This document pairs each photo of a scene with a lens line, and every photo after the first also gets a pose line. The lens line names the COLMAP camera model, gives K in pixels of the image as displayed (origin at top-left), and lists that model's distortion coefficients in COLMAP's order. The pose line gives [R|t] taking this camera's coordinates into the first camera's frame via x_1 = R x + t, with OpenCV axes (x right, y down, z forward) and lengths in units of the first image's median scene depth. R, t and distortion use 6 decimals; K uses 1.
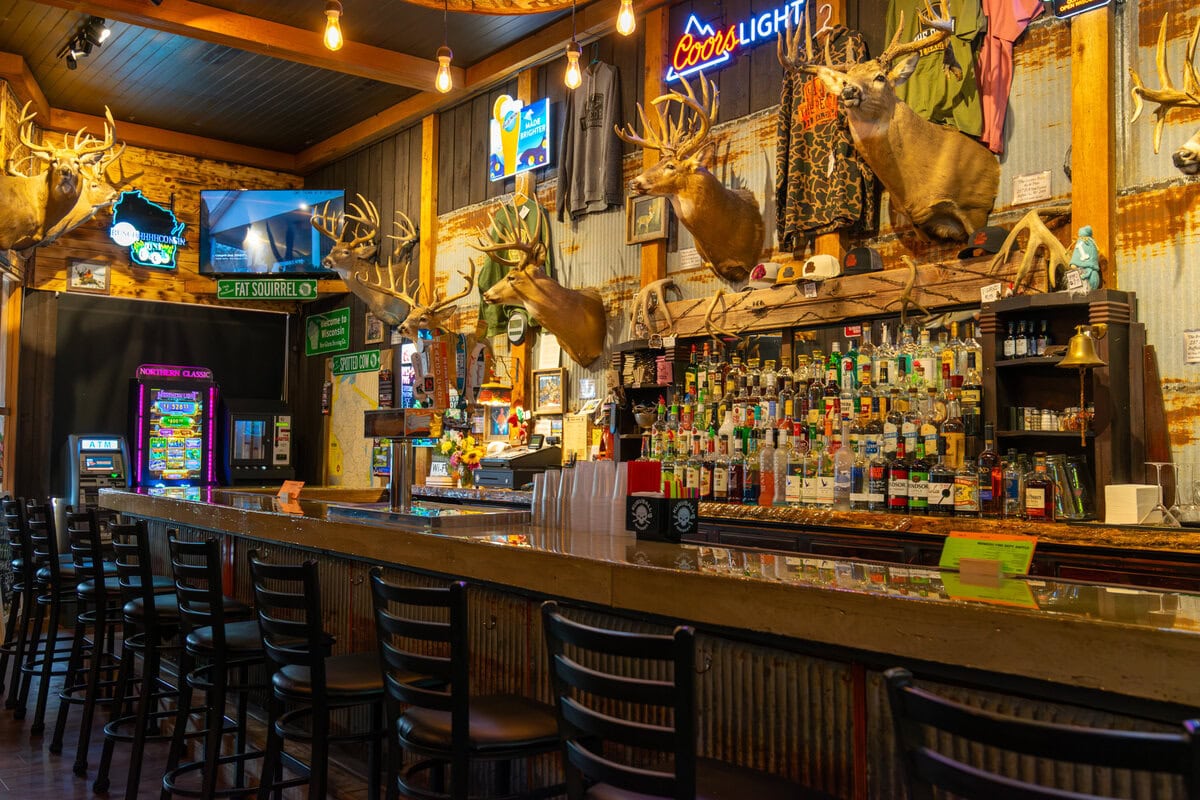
lens RADIAL K [[1075.0, 0, 601.9], [0, 1075.0, 391.0], [0, 0, 1]] dist [0.006771, 0.000774]
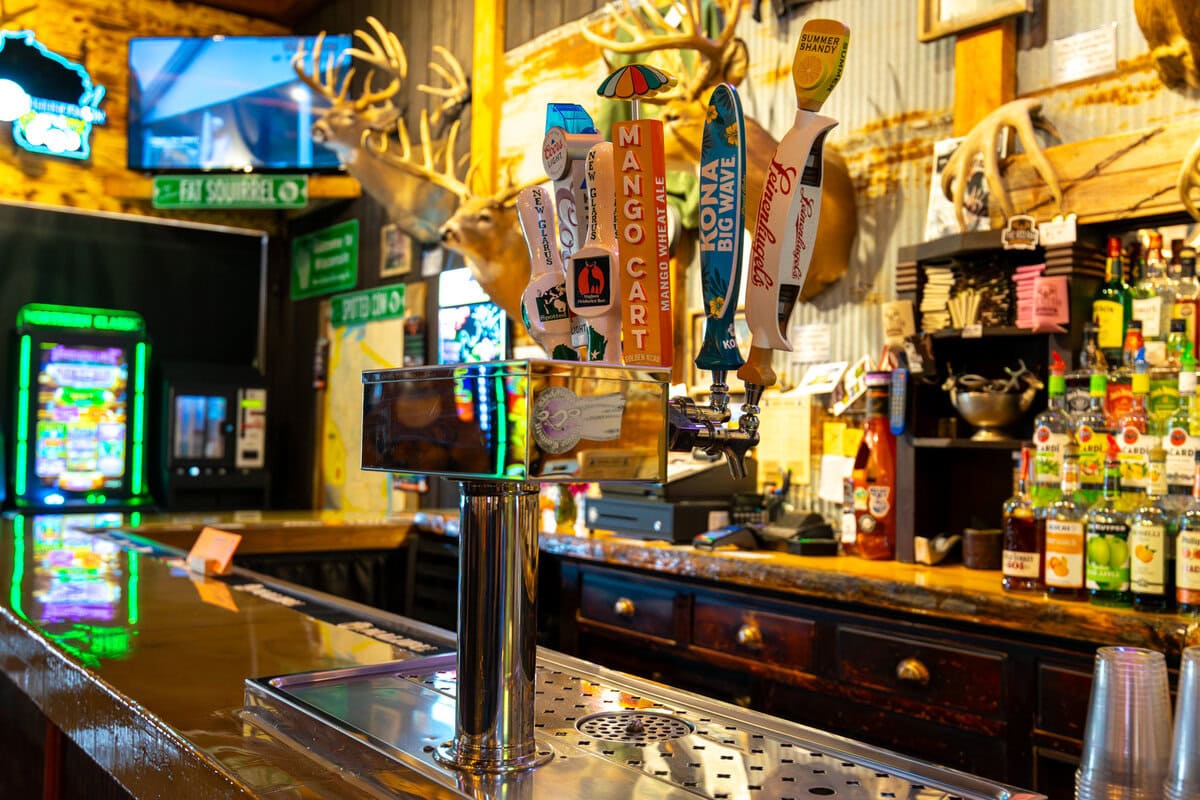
lens RADIAL K [[1183.0, 0, 601.6], [0, 1183.0, 395.1], [0, 0, 1]] dist [0.009864, 0.000000]
pose [[0.999315, 0.012433, -0.034854, -0.075022], [-0.011624, 0.999660, 0.023329, 0.008377], [0.035132, -0.022908, 0.999120, 0.351935]]
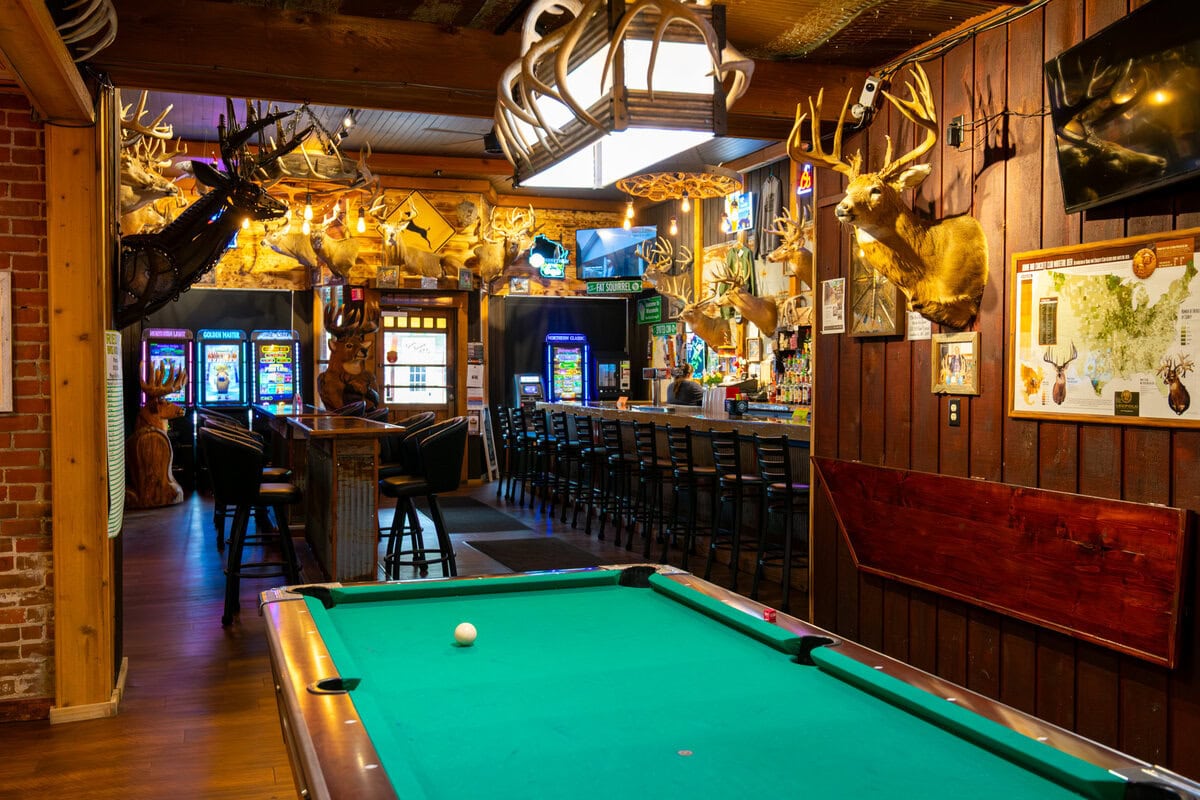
lens RADIAL K [[1075.0, 0, 602.7], [0, 1075.0, 400.5], [0, 0, 1]] dist [0.006771, 0.000774]
pose [[0.945527, -0.005847, -0.325493, 0.265349], [0.032219, 0.996611, 0.075689, -0.052352], [0.323947, -0.082053, 0.942510, -0.739705]]
